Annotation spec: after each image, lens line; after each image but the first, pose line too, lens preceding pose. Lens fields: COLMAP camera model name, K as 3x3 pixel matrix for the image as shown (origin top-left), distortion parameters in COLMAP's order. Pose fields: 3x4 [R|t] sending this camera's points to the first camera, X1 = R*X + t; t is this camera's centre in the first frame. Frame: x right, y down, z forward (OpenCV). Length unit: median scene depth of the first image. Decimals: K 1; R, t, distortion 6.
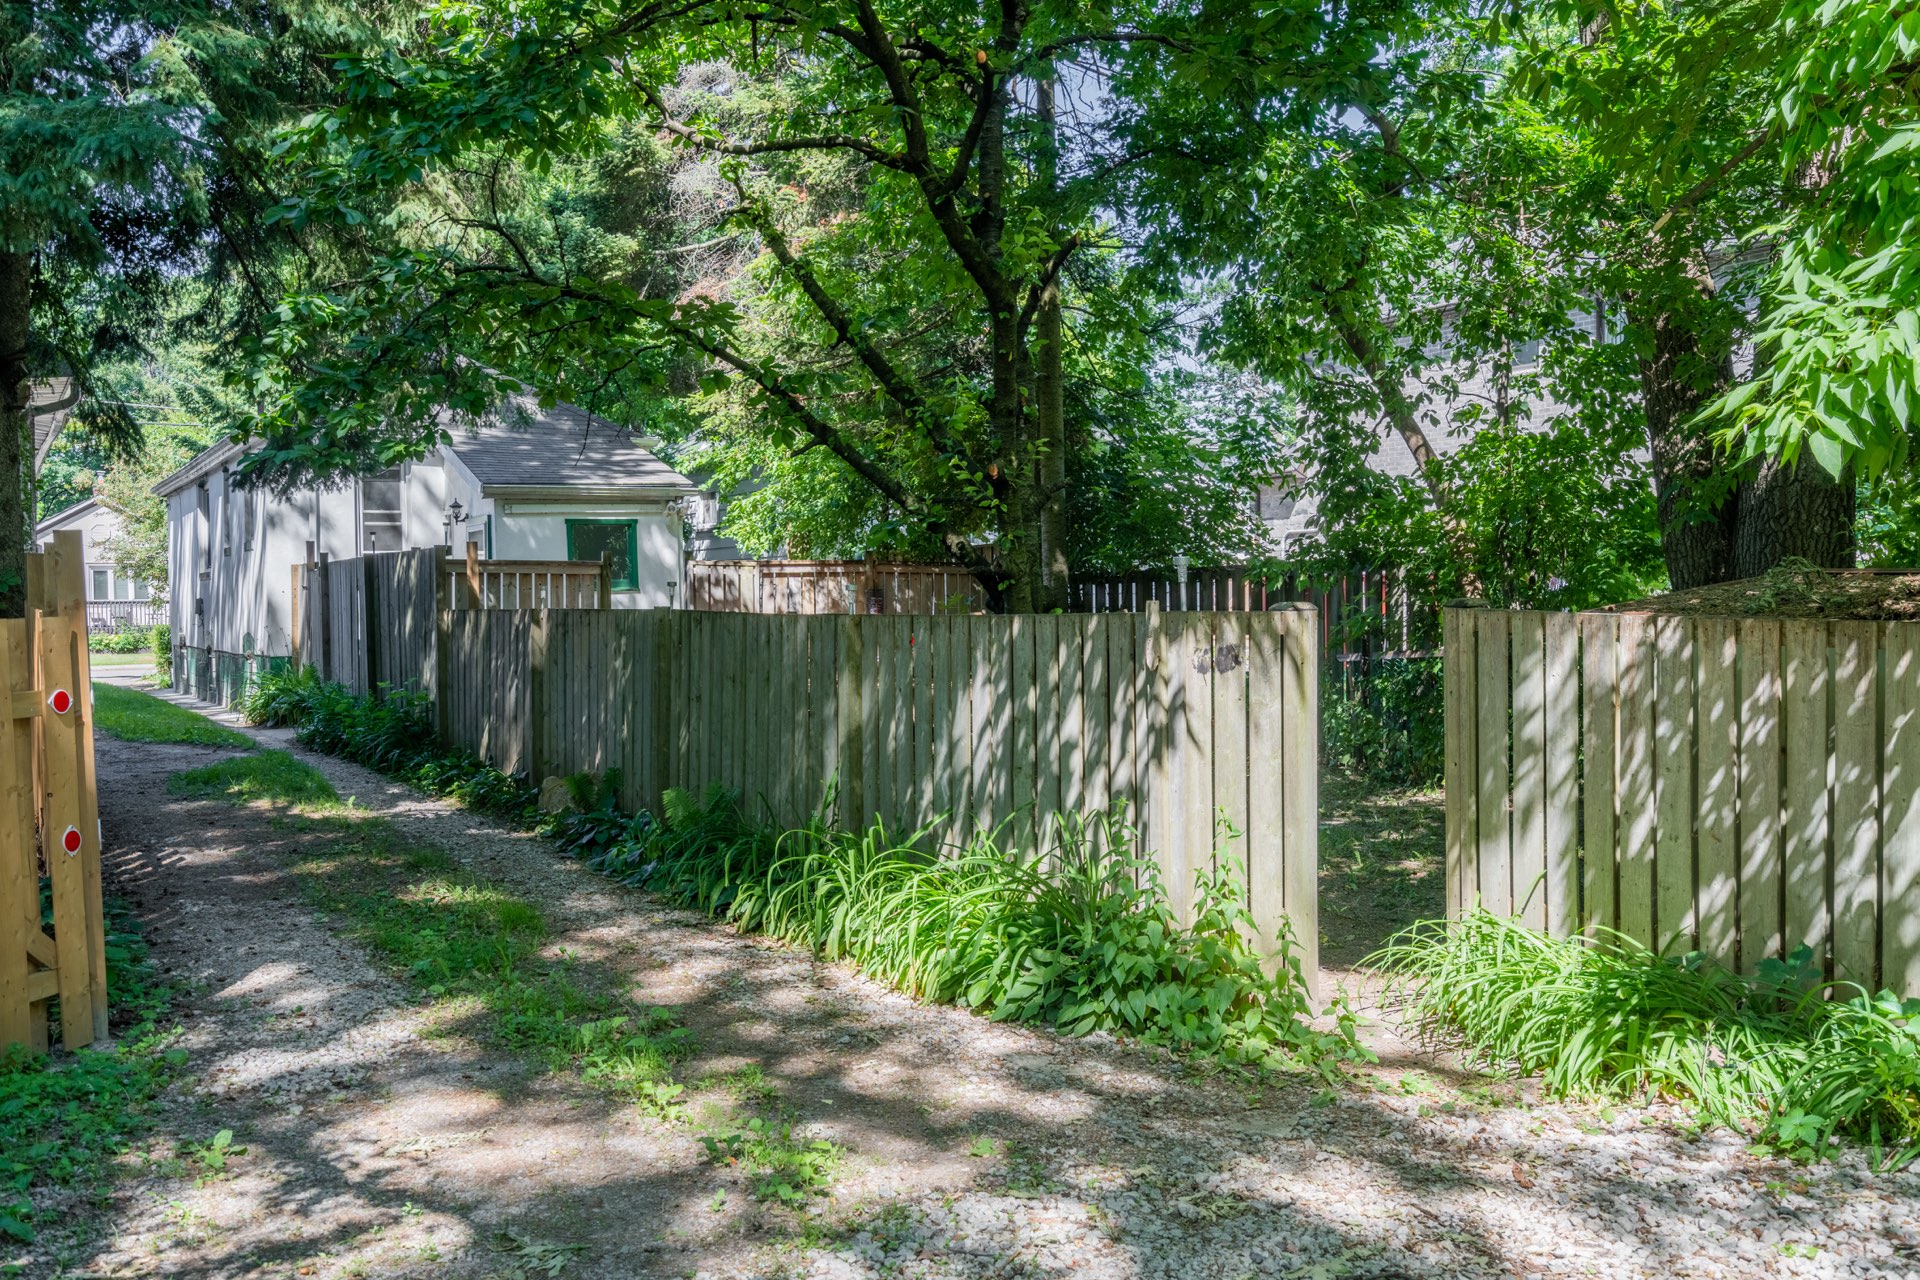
lens RADIAL K [[1693.0, 0, 961.7], [0, 1693.0, 630.8], [0, 0, 1]] dist [0.008003, 0.002124]
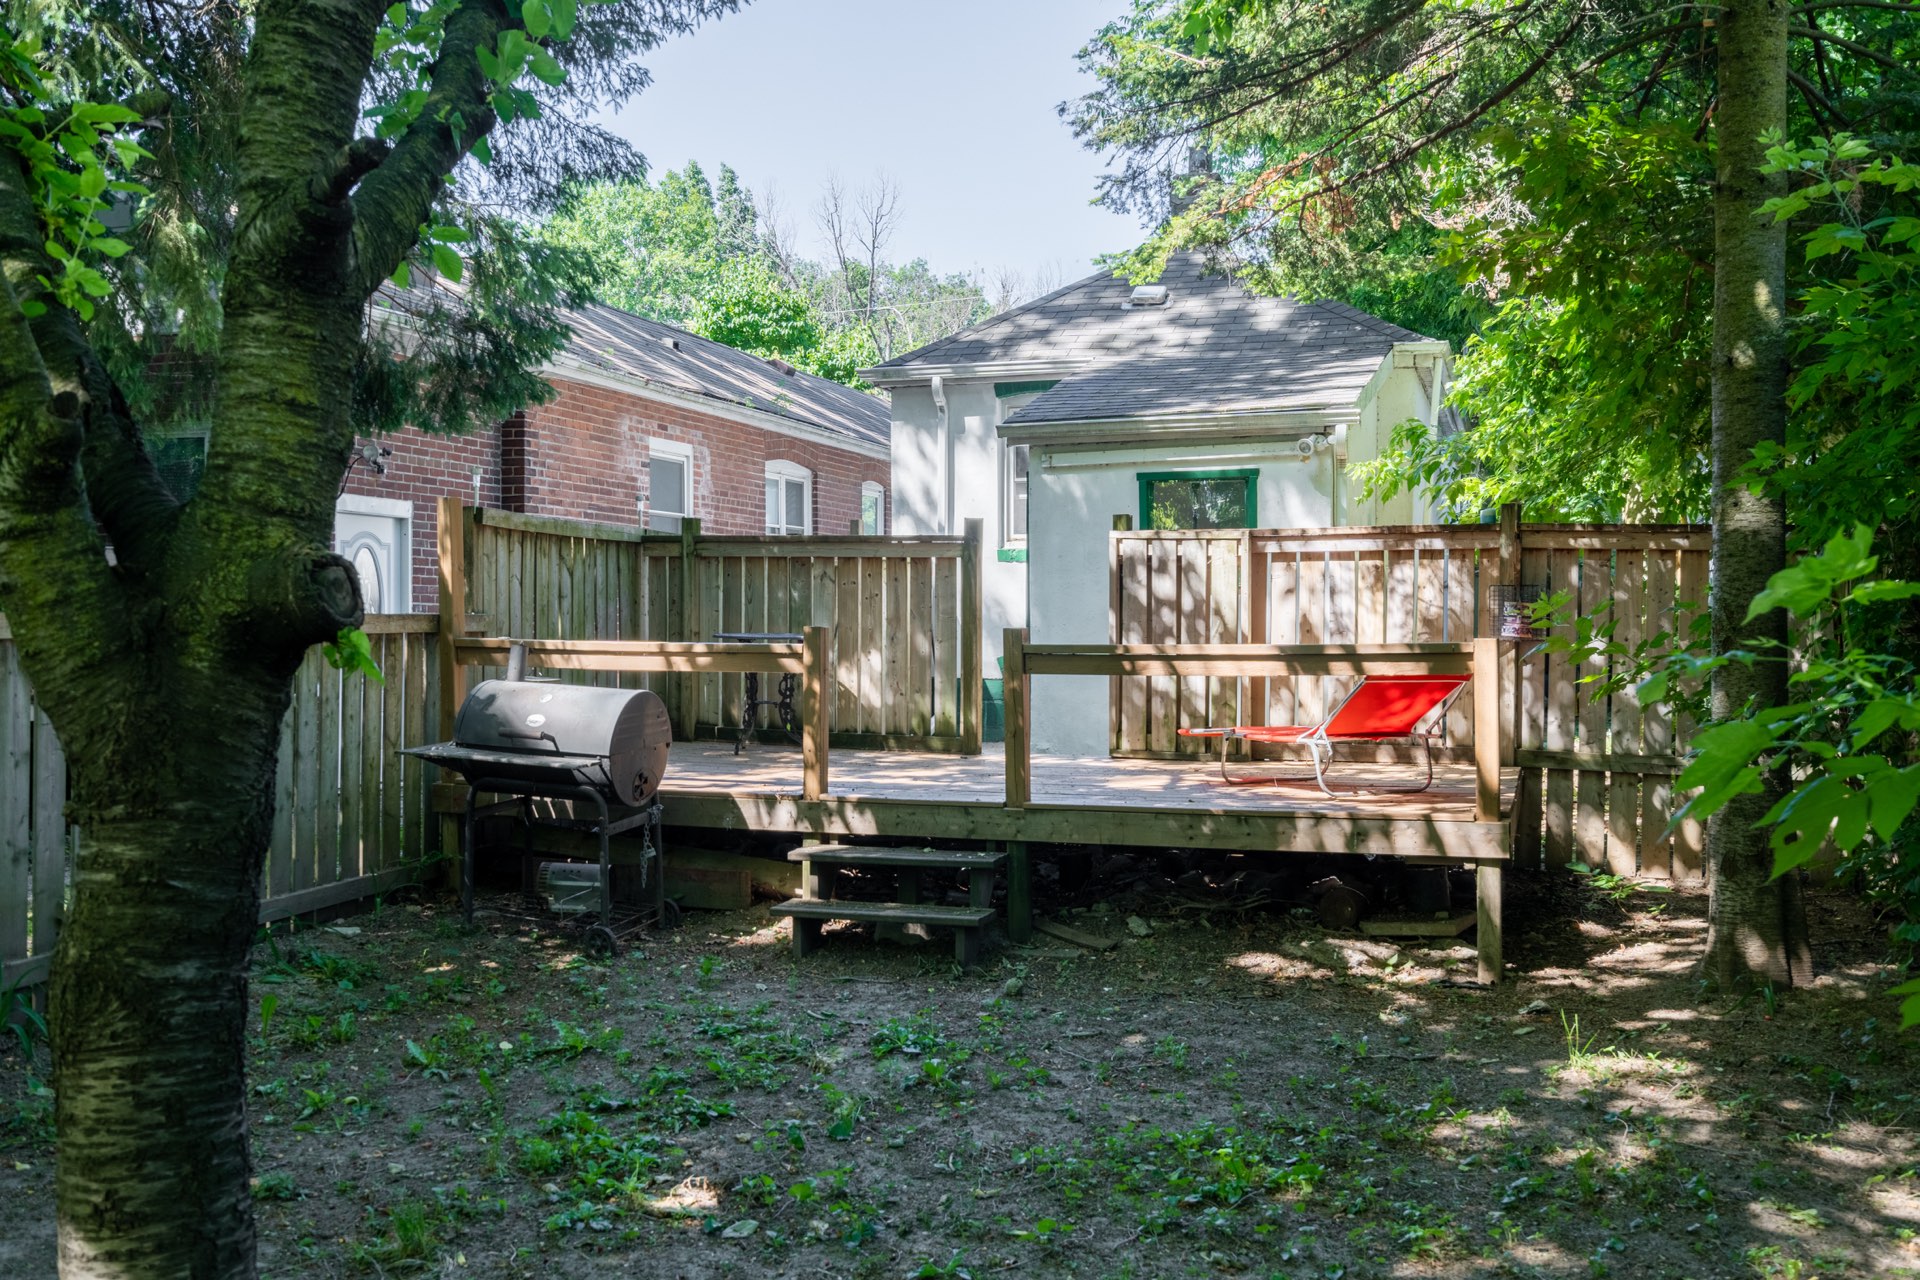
lens RADIAL K [[1693.0, 0, 958.6], [0, 1693.0, 637.5], [0, 0, 1]] dist [0.008003, 0.002124]
pose [[0.646293, 0.024539, -0.762694, 0.241031], [-0.025337, 0.999622, 0.010692, -0.012705], [0.762668, 0.012414, 0.646671, 0.663549]]
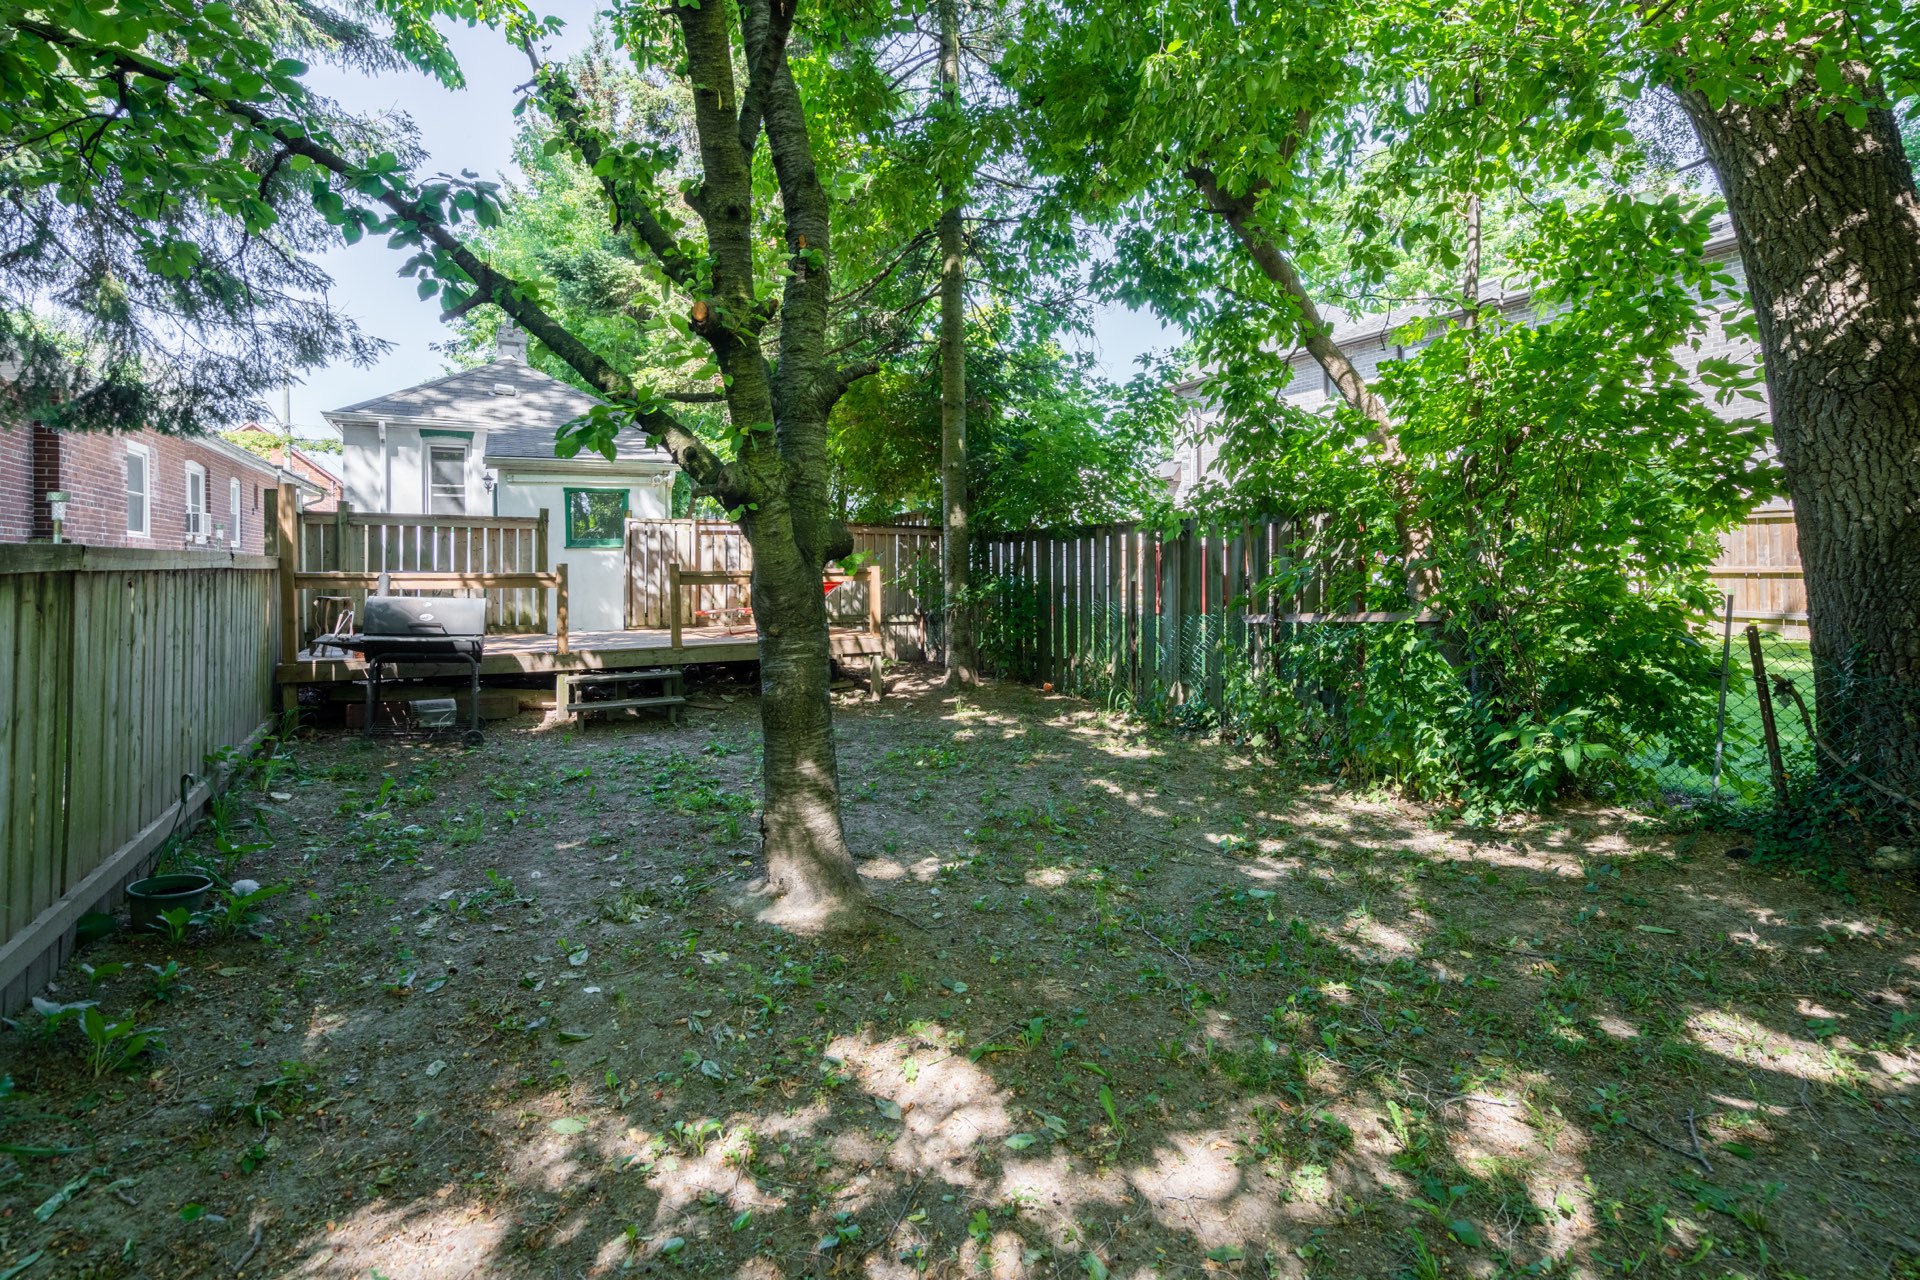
lens RADIAL K [[884.4, 0, 916.7], [0, 884.4, 577.4], [0, 0, 1]] dist [-0.000580, -0.000002]
pose [[0.996380, 0.008287, -0.084608, 0.083049], [-0.008763, 0.999948, -0.005264, -0.001079], [0.084560, 0.005986, 0.996400, 0.480830]]
